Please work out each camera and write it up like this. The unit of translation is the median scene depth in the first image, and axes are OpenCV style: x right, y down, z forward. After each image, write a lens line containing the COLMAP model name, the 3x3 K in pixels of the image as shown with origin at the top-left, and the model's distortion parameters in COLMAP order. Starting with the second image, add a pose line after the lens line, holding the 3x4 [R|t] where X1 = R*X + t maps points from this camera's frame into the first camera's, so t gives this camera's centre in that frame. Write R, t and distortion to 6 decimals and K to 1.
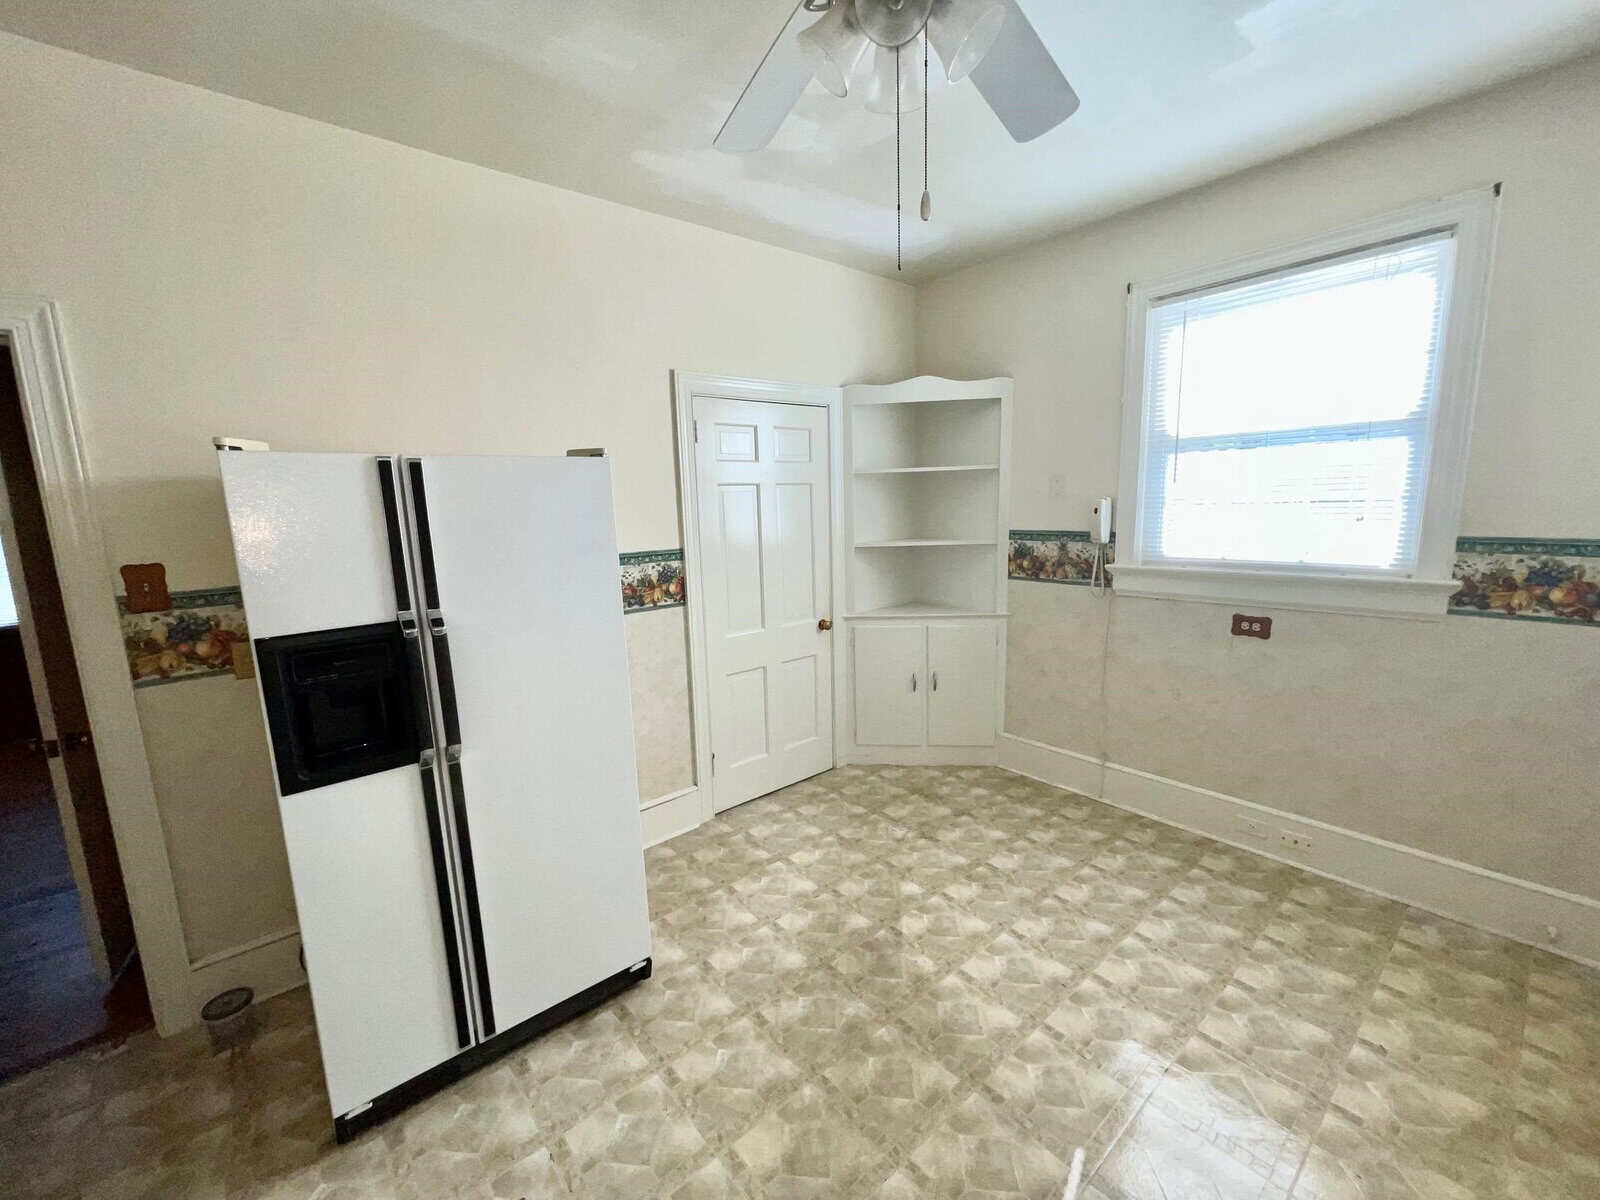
lens RADIAL K [[642.2, 0, 800.0], [0, 642.2, 600.0], [0, 0, 1]] dist [-0.000487, -0.000007]
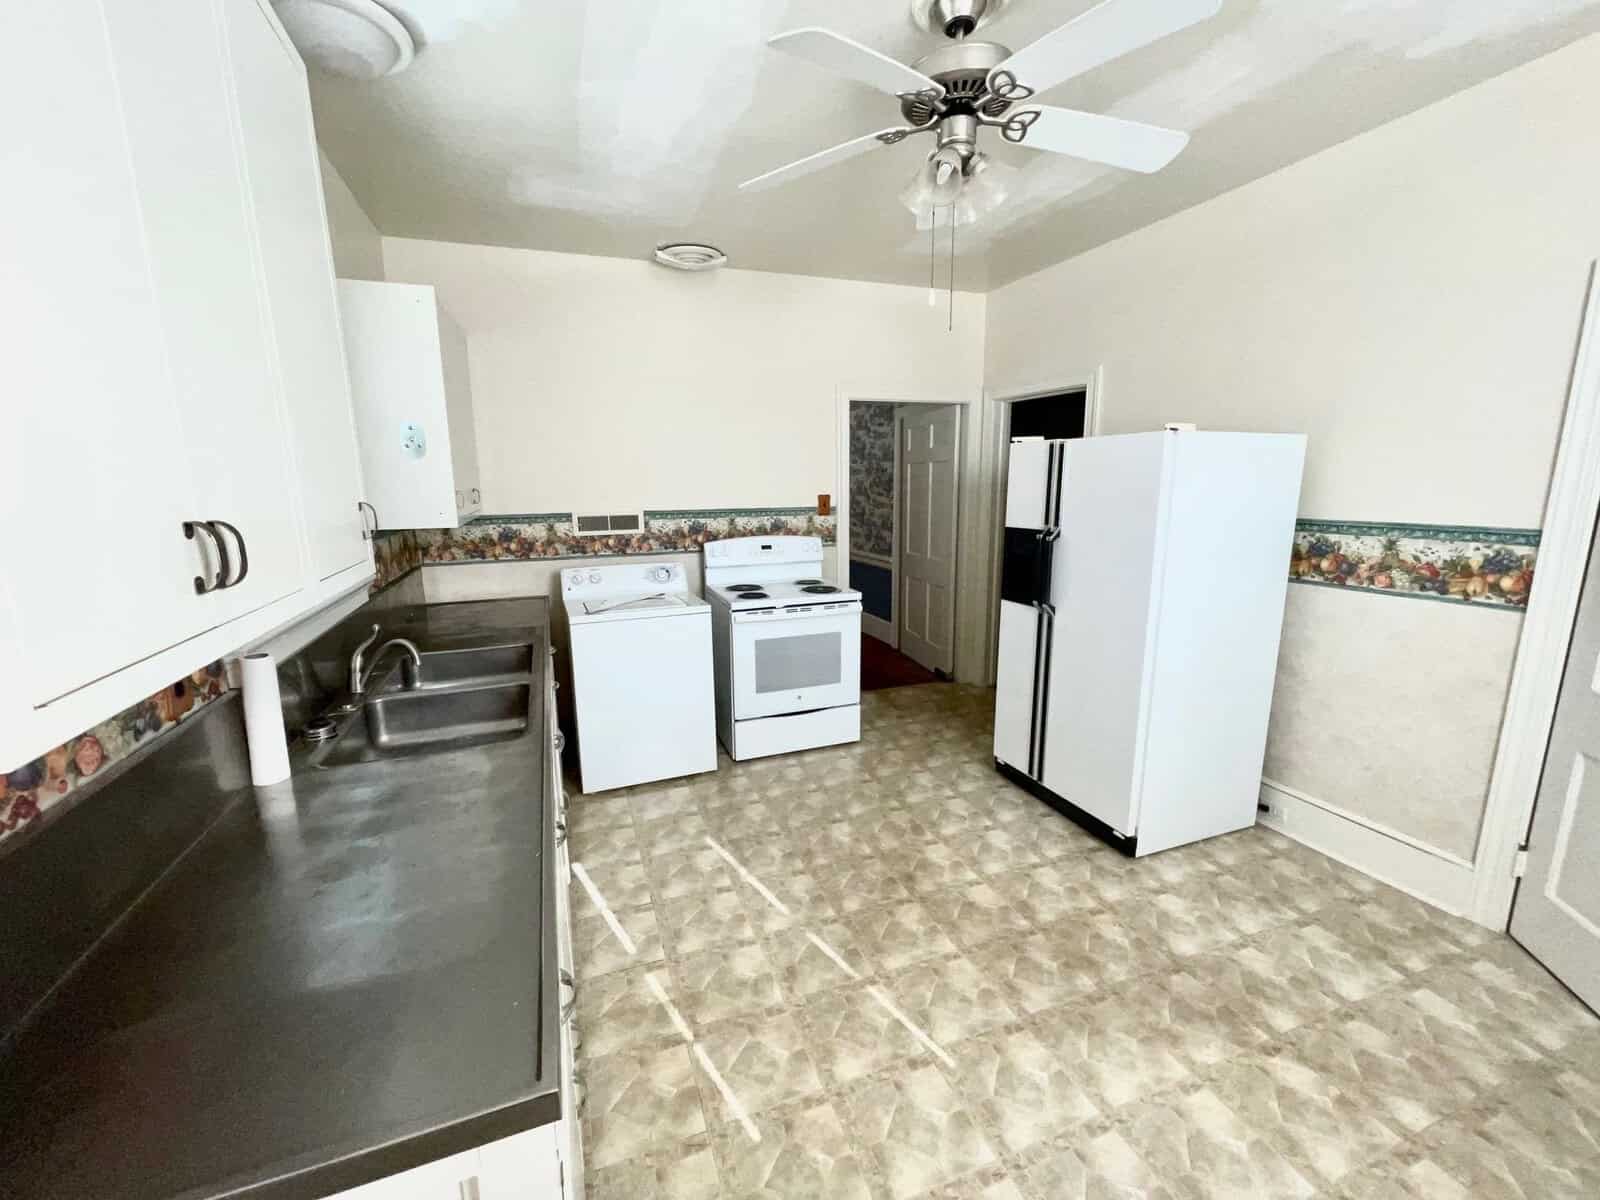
lens RADIAL K [[642.2, 0, 800.0], [0, 642.2, 600.0], [0, 0, 1]] dist [-0.000487, -0.000007]
pose [[-0.327351, 0.200657, -0.923352, 1.010263], [-0.124226, 0.959571, 0.252569, -0.116382], [0.936701, 0.197383, -0.289190, 0.667109]]
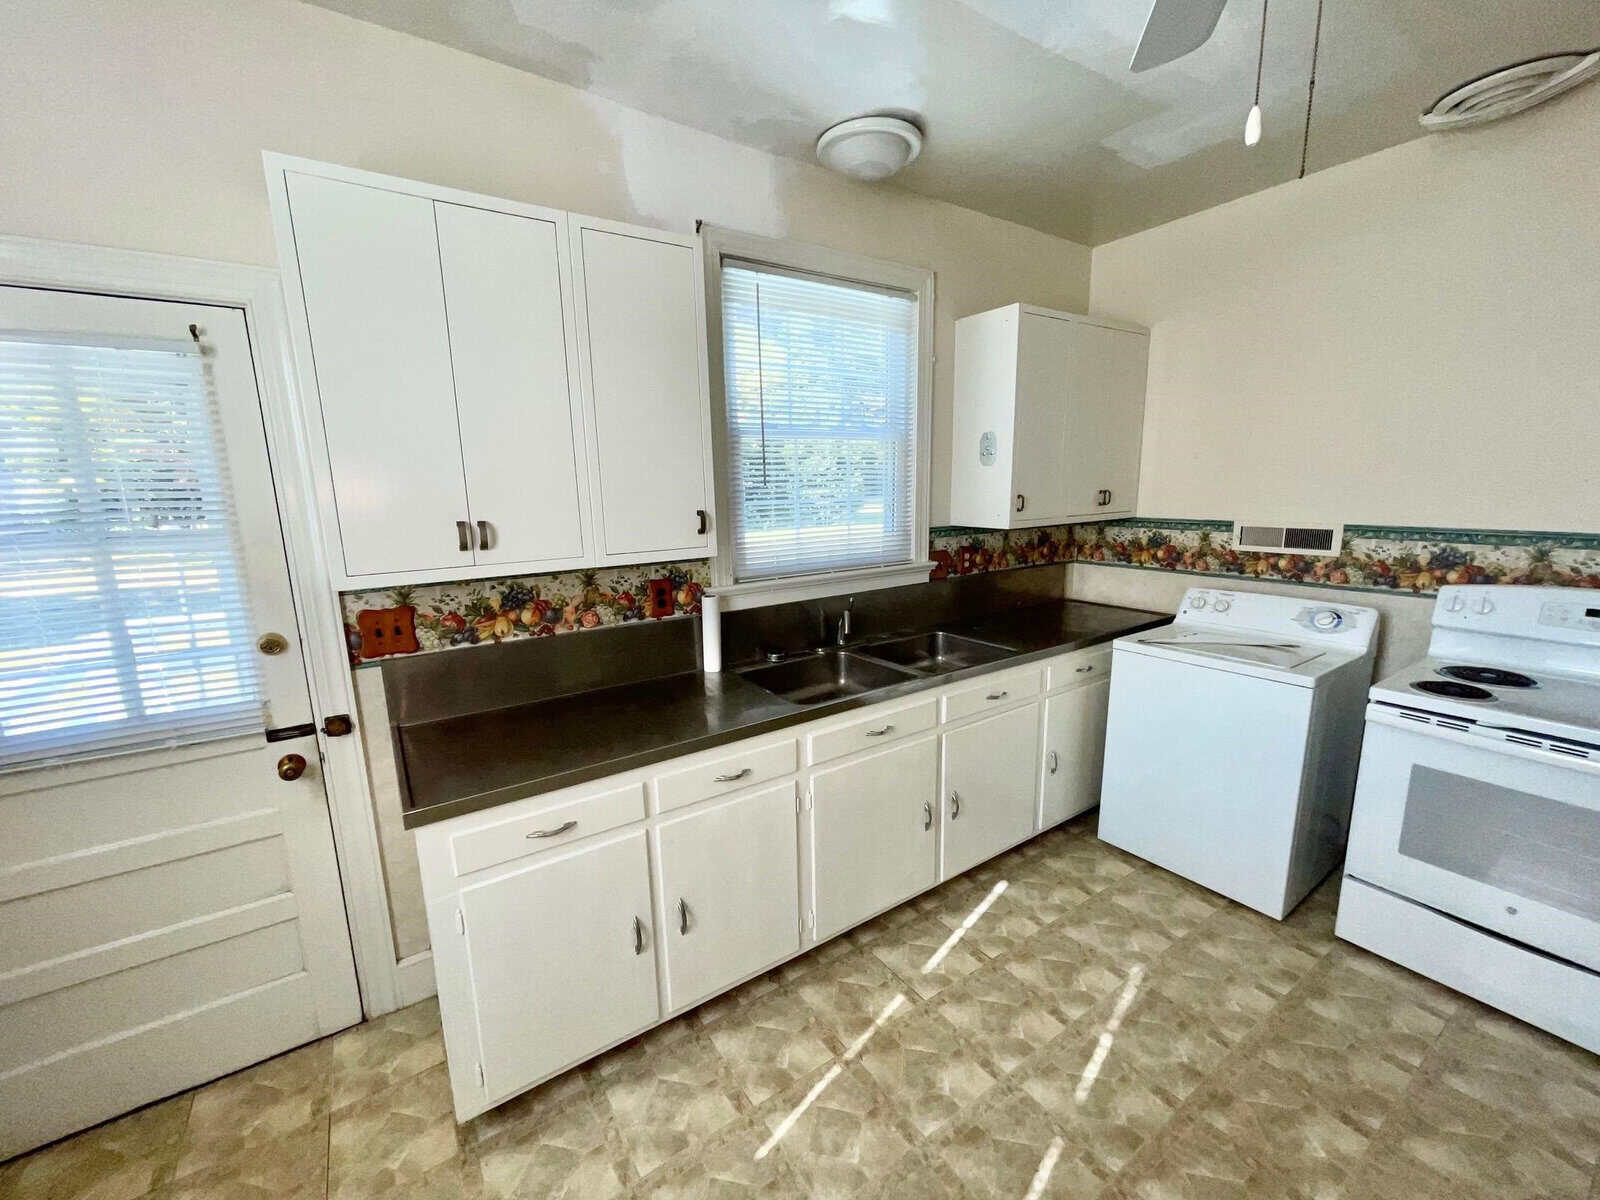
lens RADIAL K [[649.0, 0, 800.0], [0, 649.0, 600.0], [0, 0, 1]] dist [-0.020569, 0.012119]
pose [[-0.993338, 0.024311, 0.112641, 0.691923], [0.059750, 0.944490, 0.323063, -0.143181], [-0.098535, 0.327641, -0.939650, 0.825842]]
